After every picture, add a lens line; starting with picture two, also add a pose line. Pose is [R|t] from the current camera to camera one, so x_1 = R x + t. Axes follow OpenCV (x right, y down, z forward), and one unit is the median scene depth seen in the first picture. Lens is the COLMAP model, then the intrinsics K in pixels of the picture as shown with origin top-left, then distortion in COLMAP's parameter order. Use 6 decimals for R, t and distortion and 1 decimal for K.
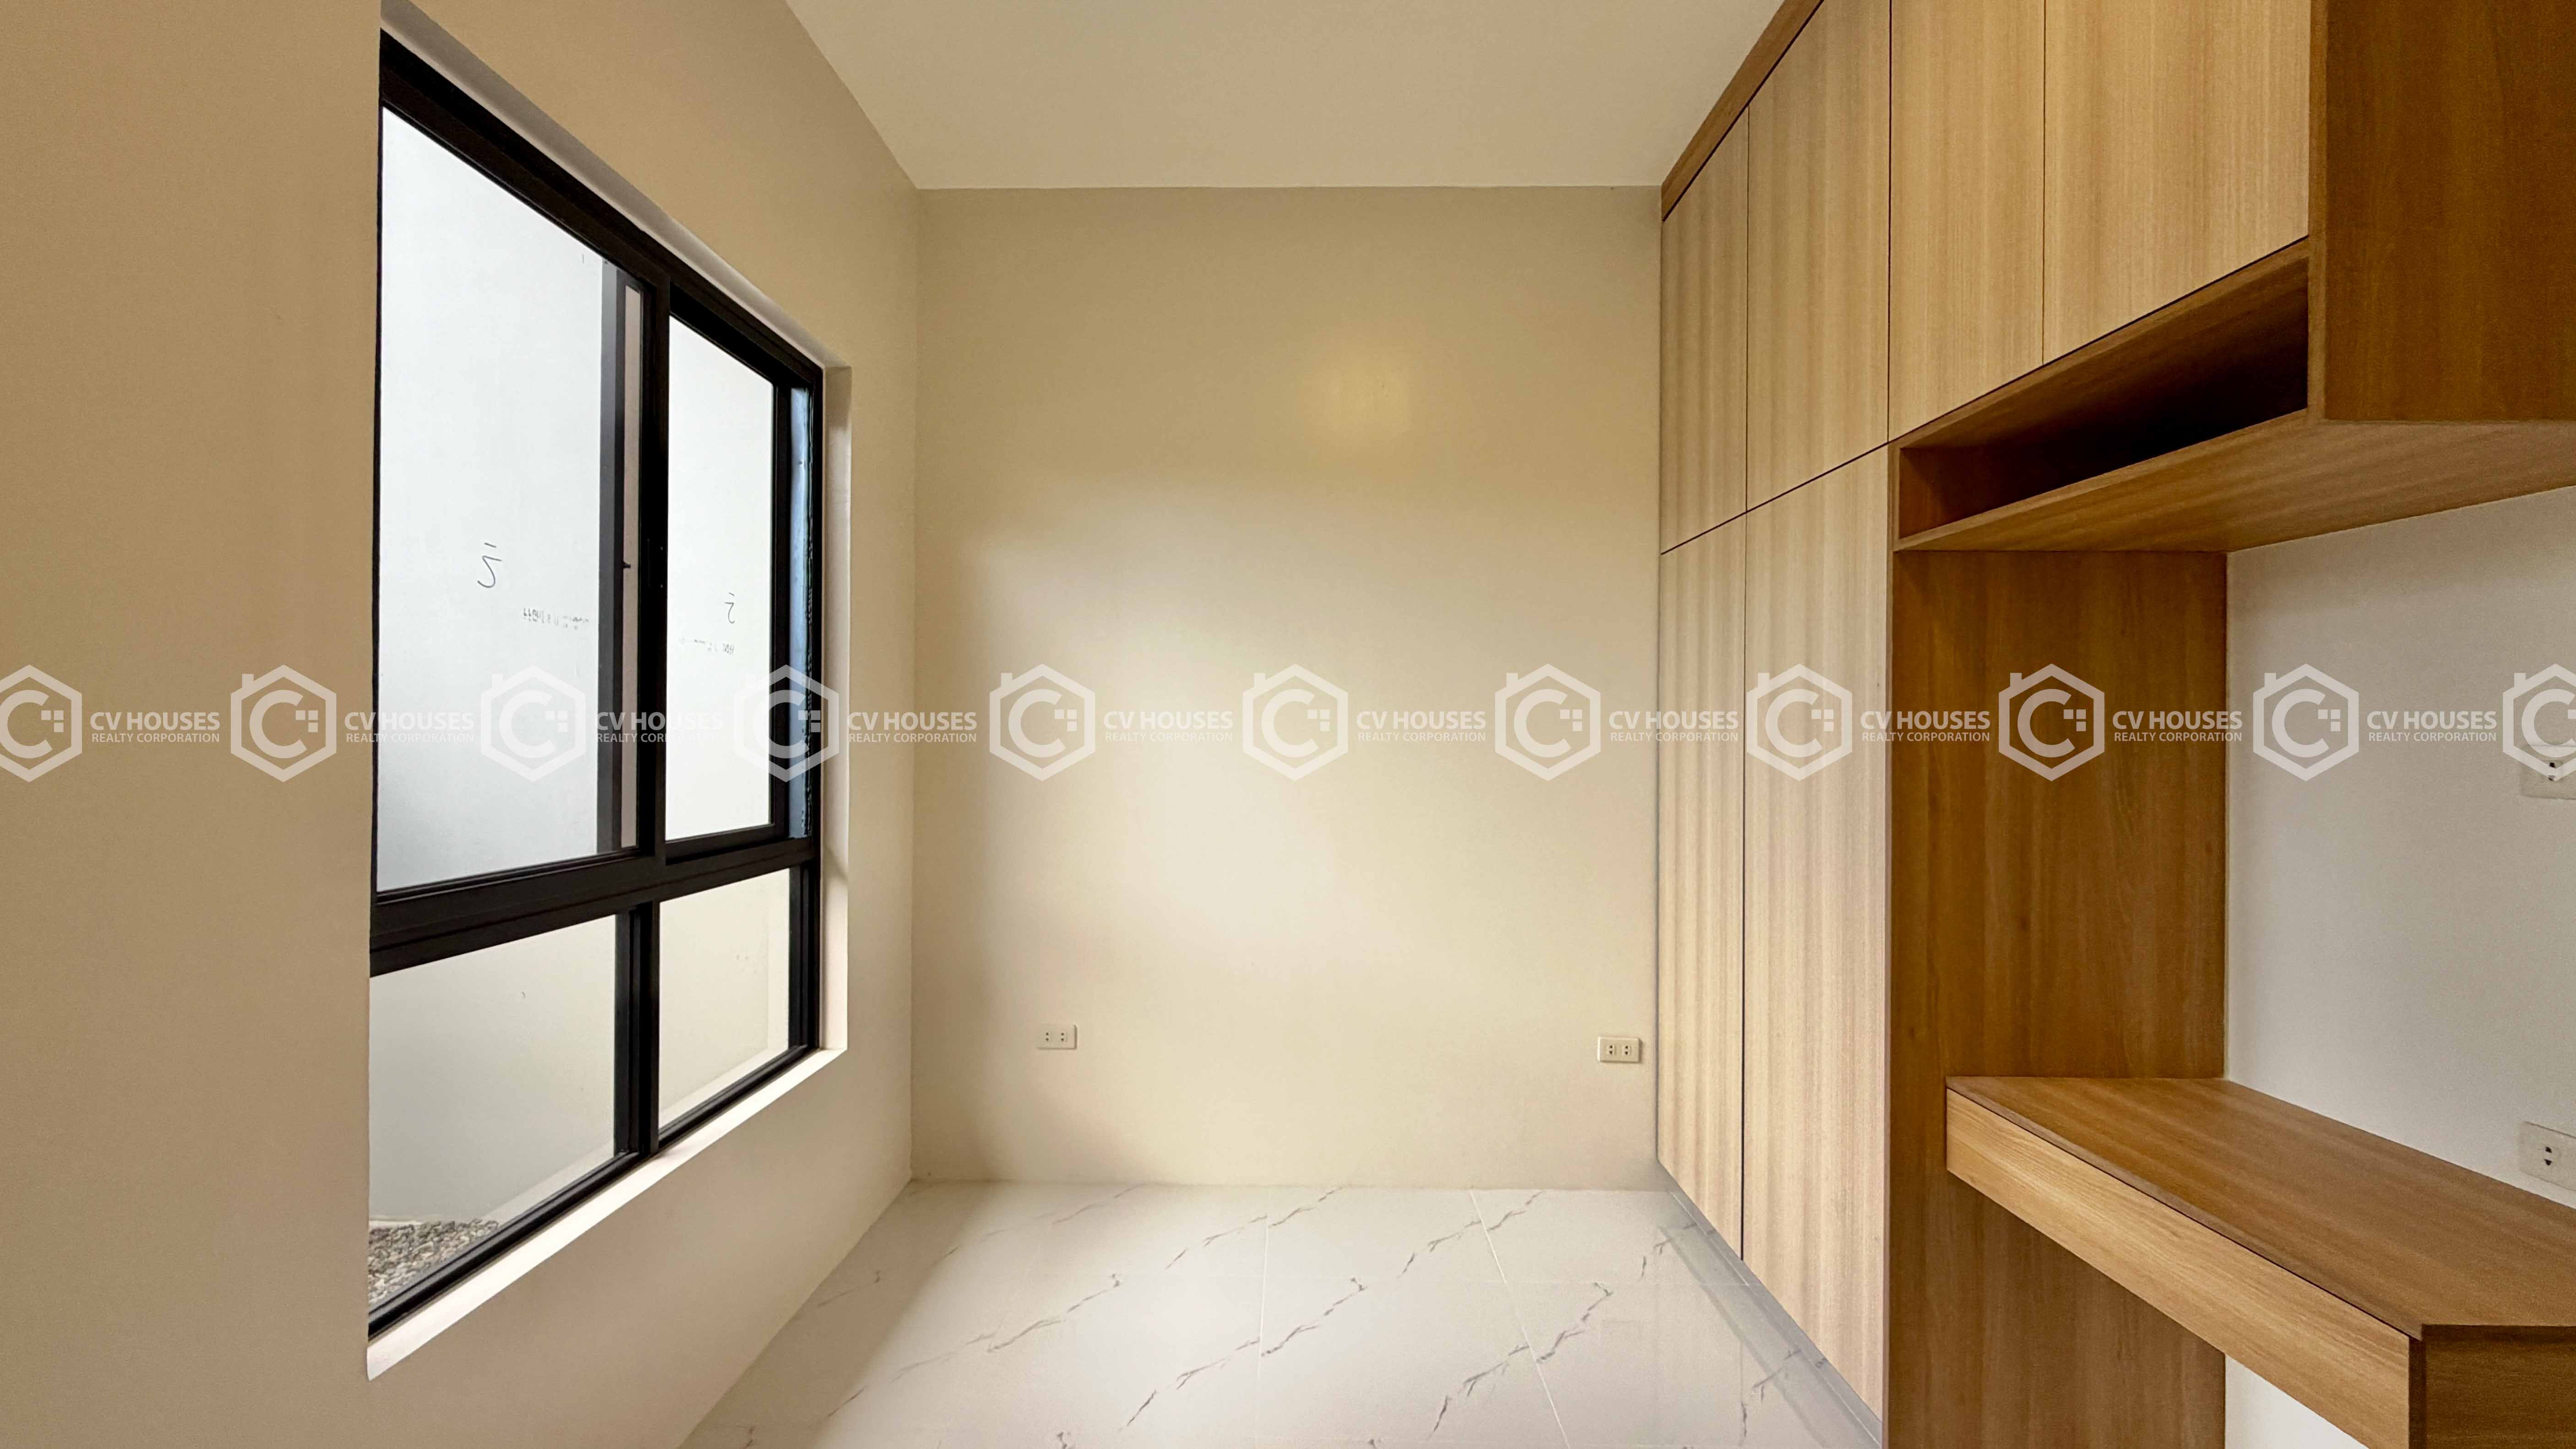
lens RADIAL K [[1034.6, 0, 1277.3], [0, 1034.6, 716.8], [0, 0, 1]] dist [0.002110, -0.000484]
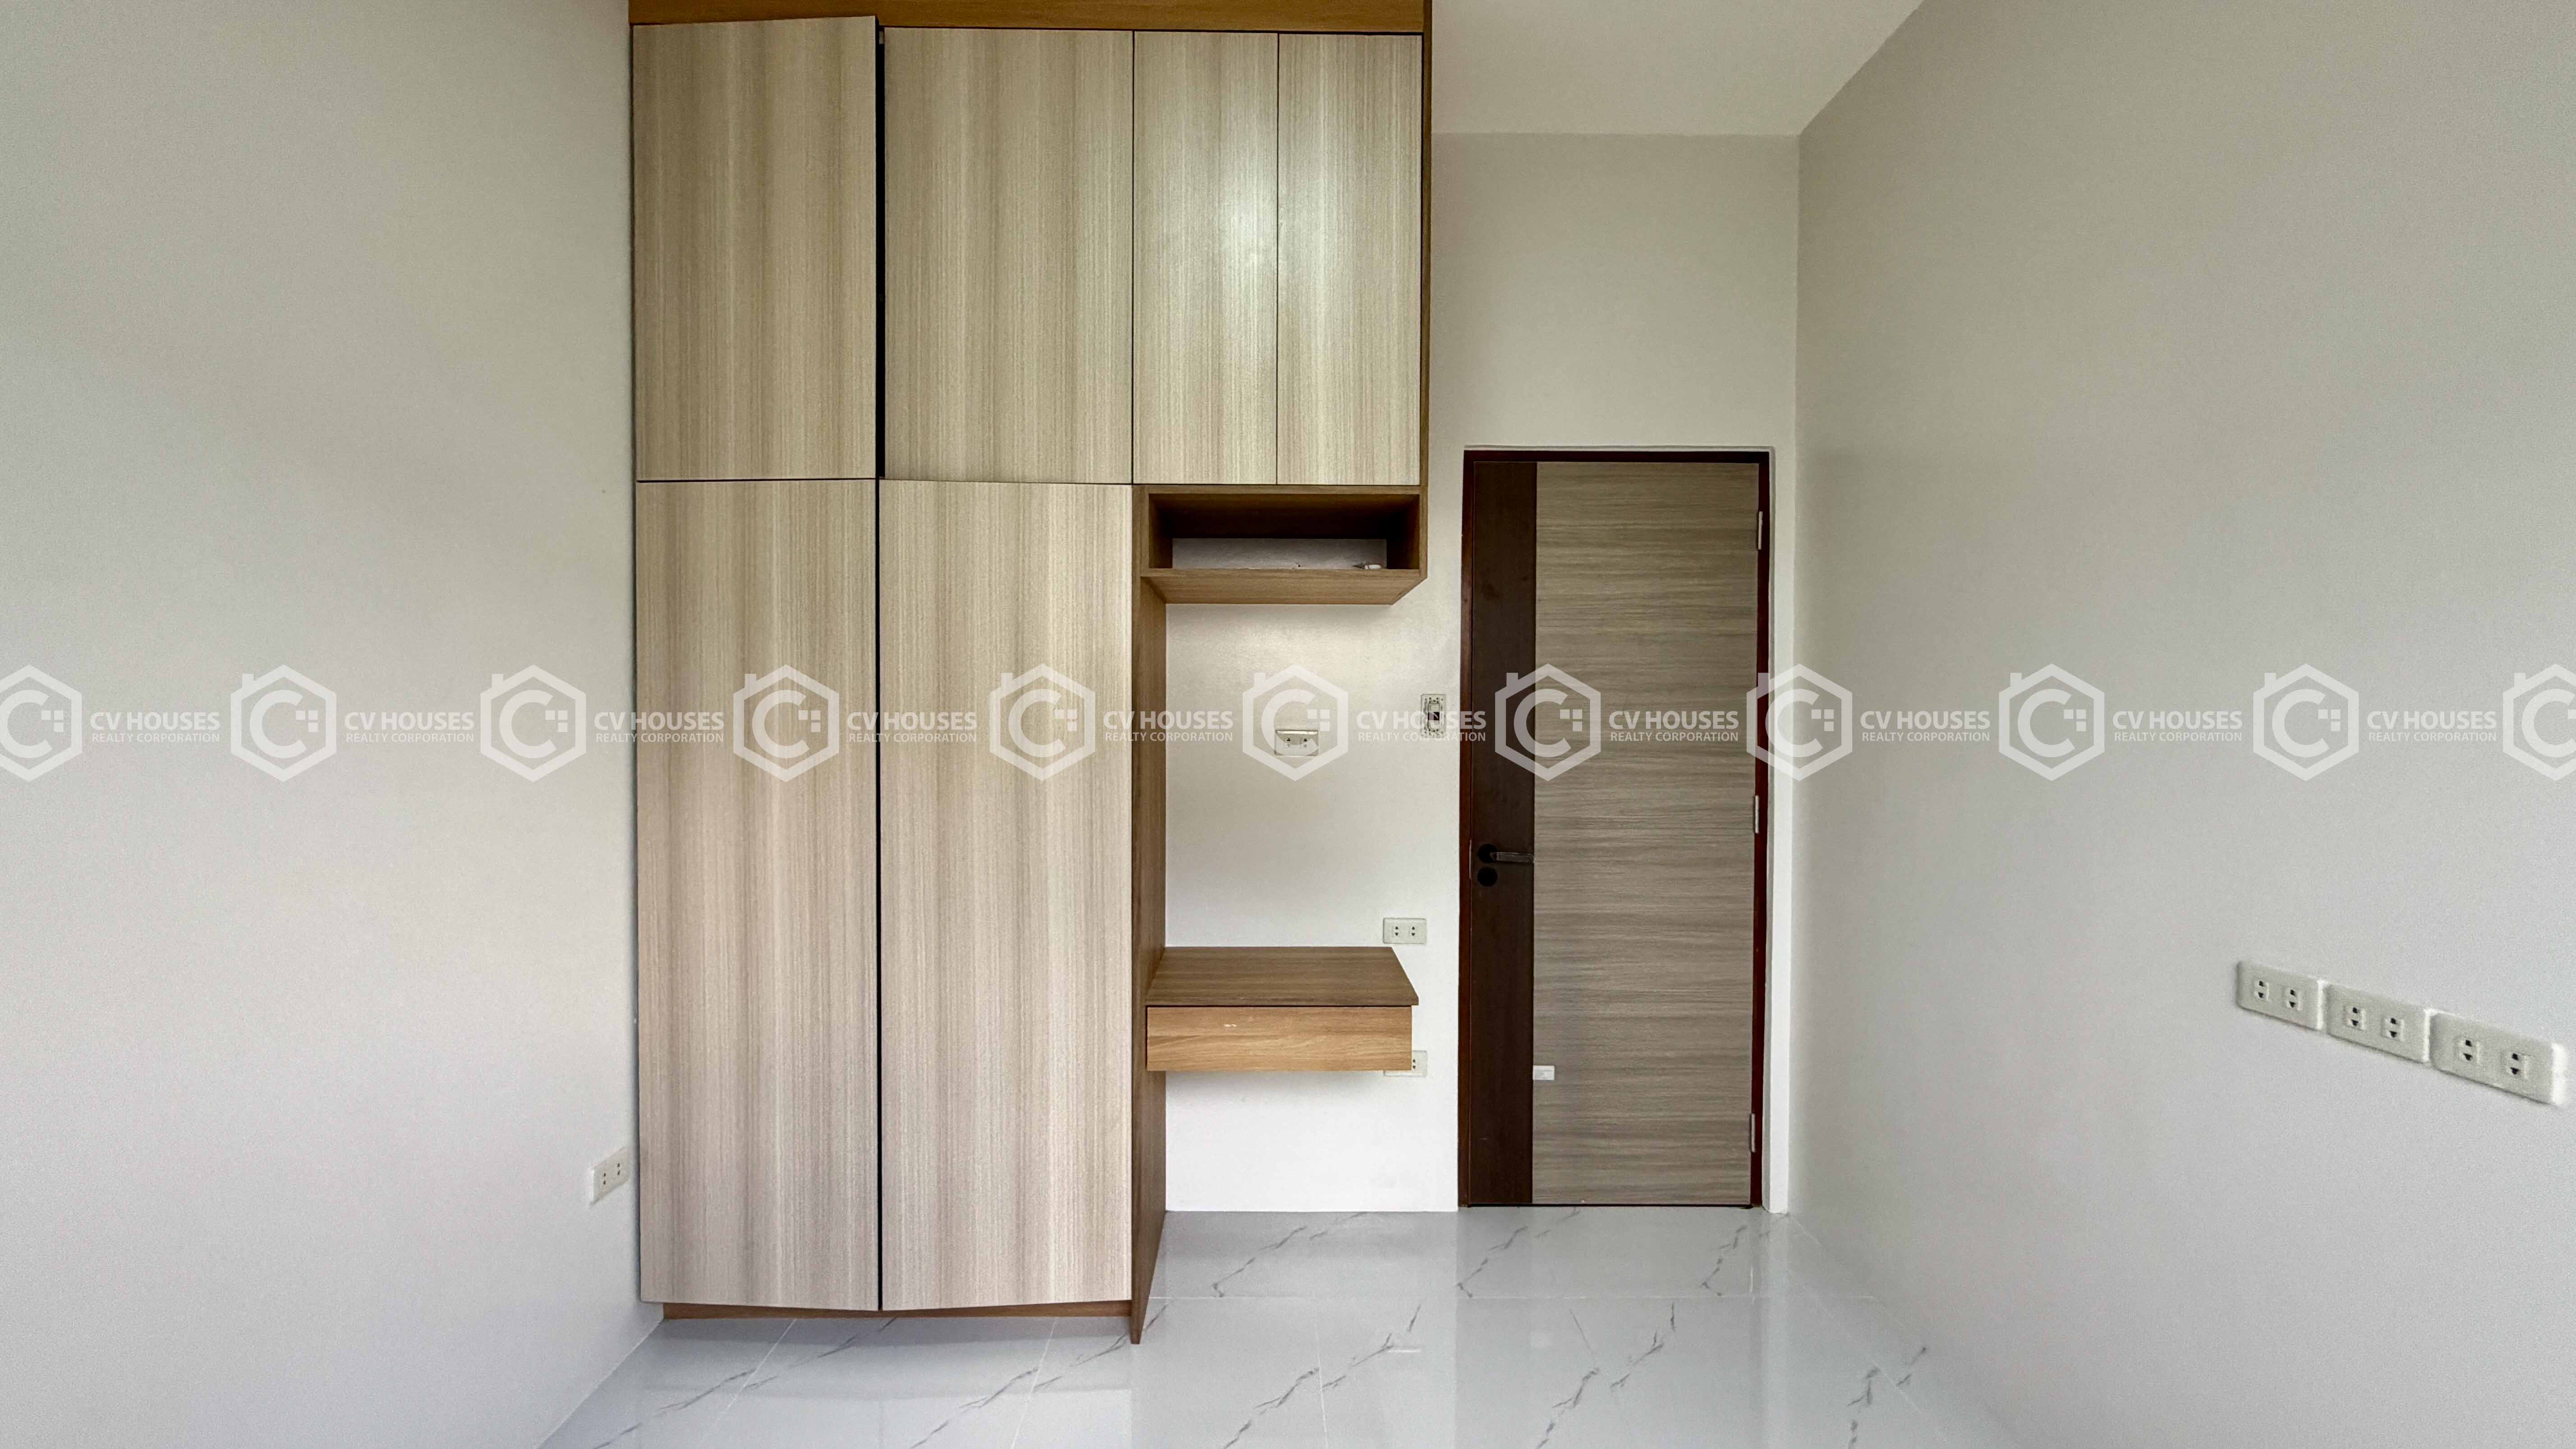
lens RADIAL K [[1034.6, 0, 1277.3], [0, 1034.6, 716.8], [0, 0, 1]] dist [0.002110, -0.000484]
pose [[1.000000, -0.000506, 0.000029, 0.734355], [0.000506, 1.000000, 0.000078, 0.000034], [-0.000029, -0.000078, 1.000000, 0.000988]]
